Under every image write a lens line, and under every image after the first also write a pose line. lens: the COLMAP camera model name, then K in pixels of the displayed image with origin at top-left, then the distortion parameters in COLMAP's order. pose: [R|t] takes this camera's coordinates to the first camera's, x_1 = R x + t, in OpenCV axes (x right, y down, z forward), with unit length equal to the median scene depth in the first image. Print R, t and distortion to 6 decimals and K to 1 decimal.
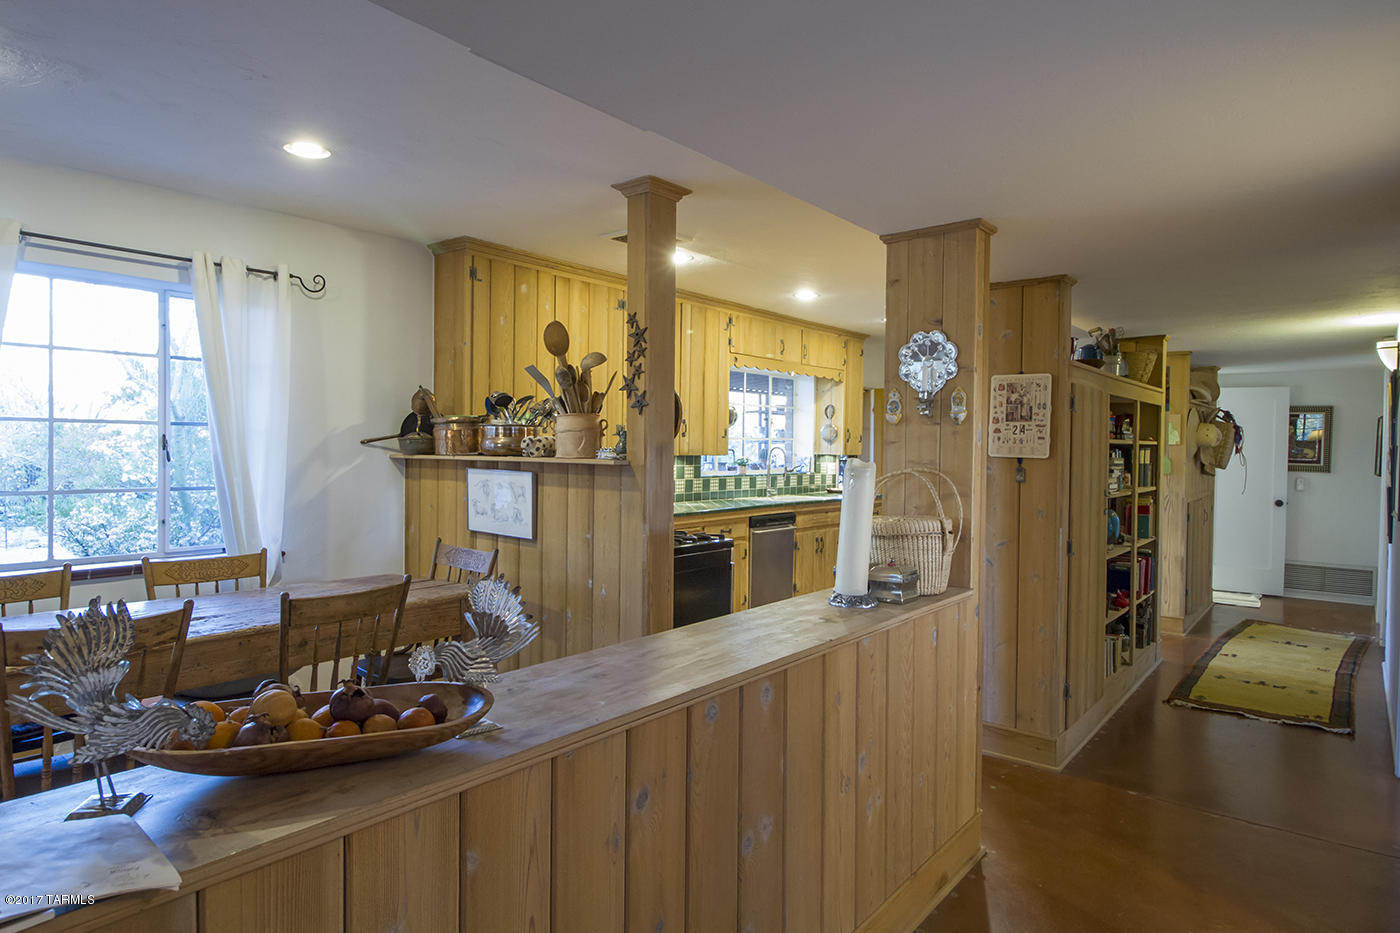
lens RADIAL K [[806.3, 0, 769.7], [0, 806.3, 467.8], [0, 0, 1]] dist [0.008269, -0.010196]
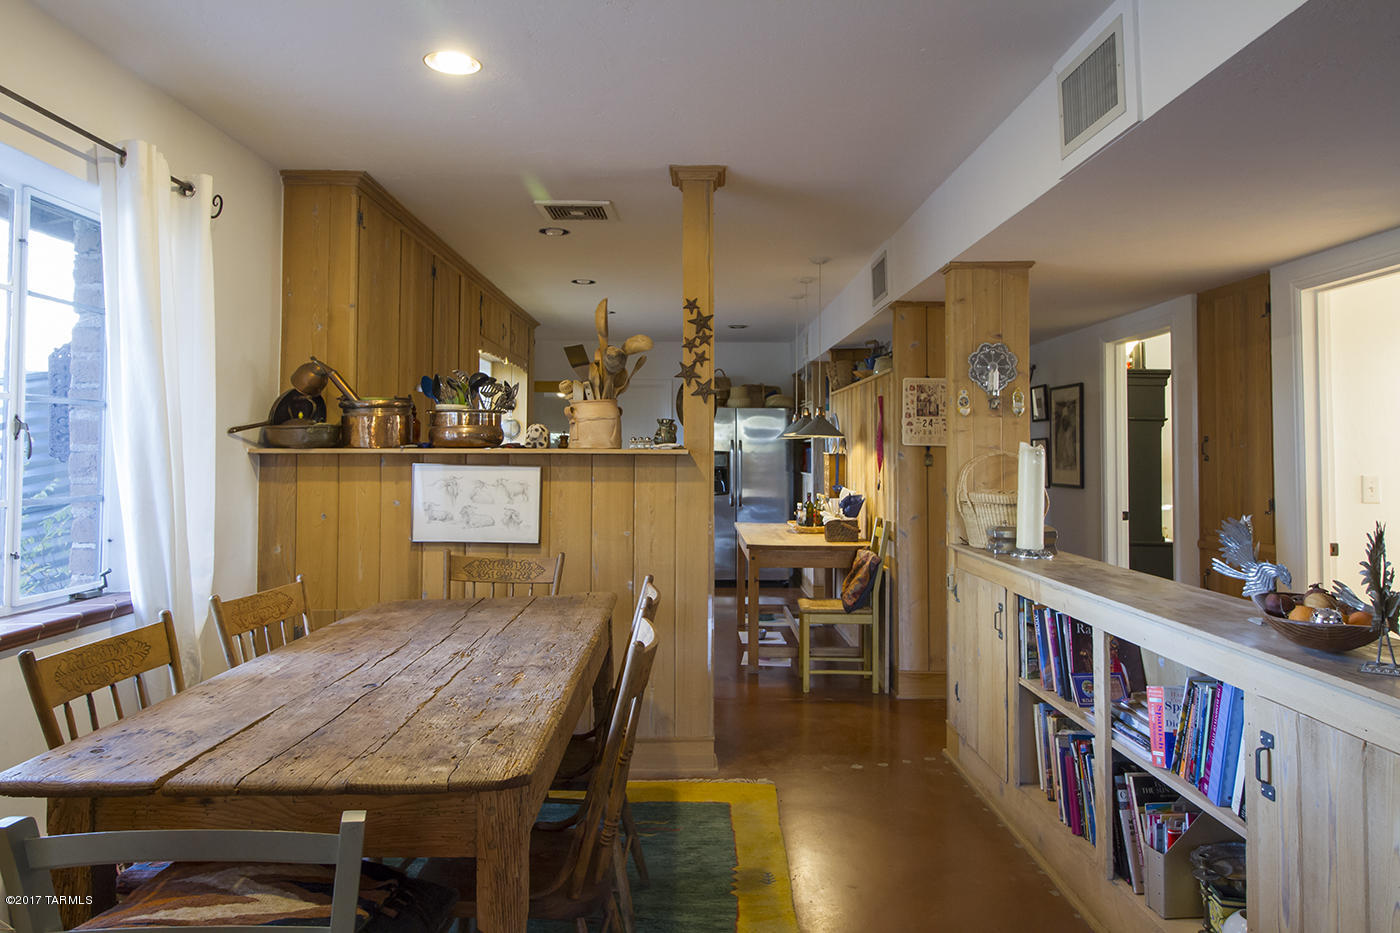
lens RADIAL K [[920.7, 0, 682.7], [0, 920.7, 430.4], [0, 0, 1]] dist [0.003208, -0.004902]
pose [[0.784782, 0.006806, 0.619735, -0.787809], [0.022240, 0.998986, -0.039134, 0.009641], [-0.619373, 0.044495, 0.783835, 0.127663]]
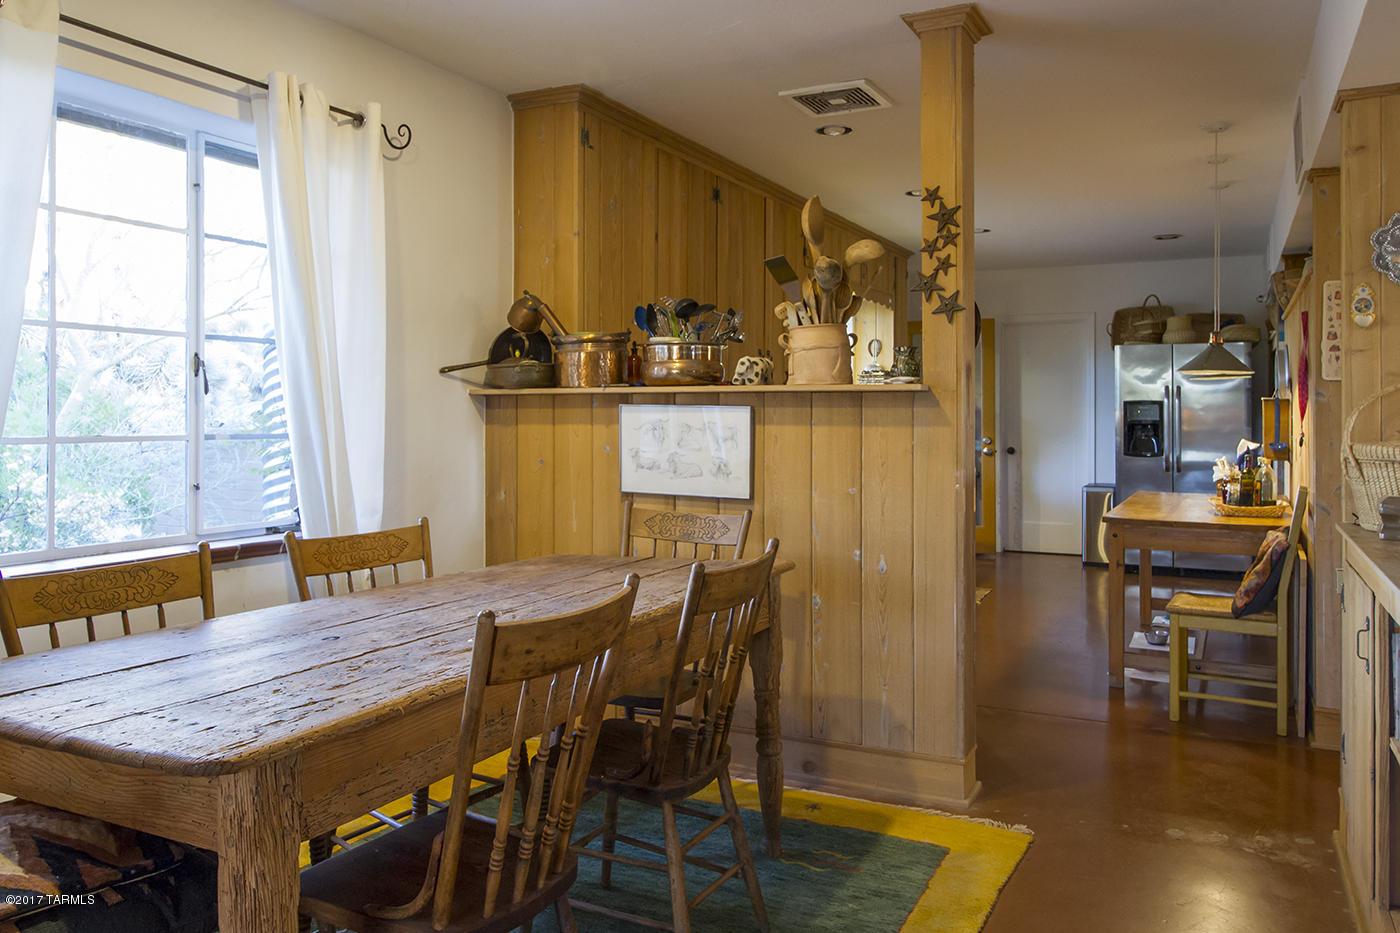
lens RADIAL K [[1009.9, 0, 748.2], [0, 1009.9, 419.6], [0, 0, 1]] dist [0.000639, 0.006744]
pose [[0.979202, -0.010773, 0.202602, -0.480059], [0.015246, 0.999673, -0.020529, 0.036047], [-0.202315, 0.023191, 0.979046, 0.113363]]
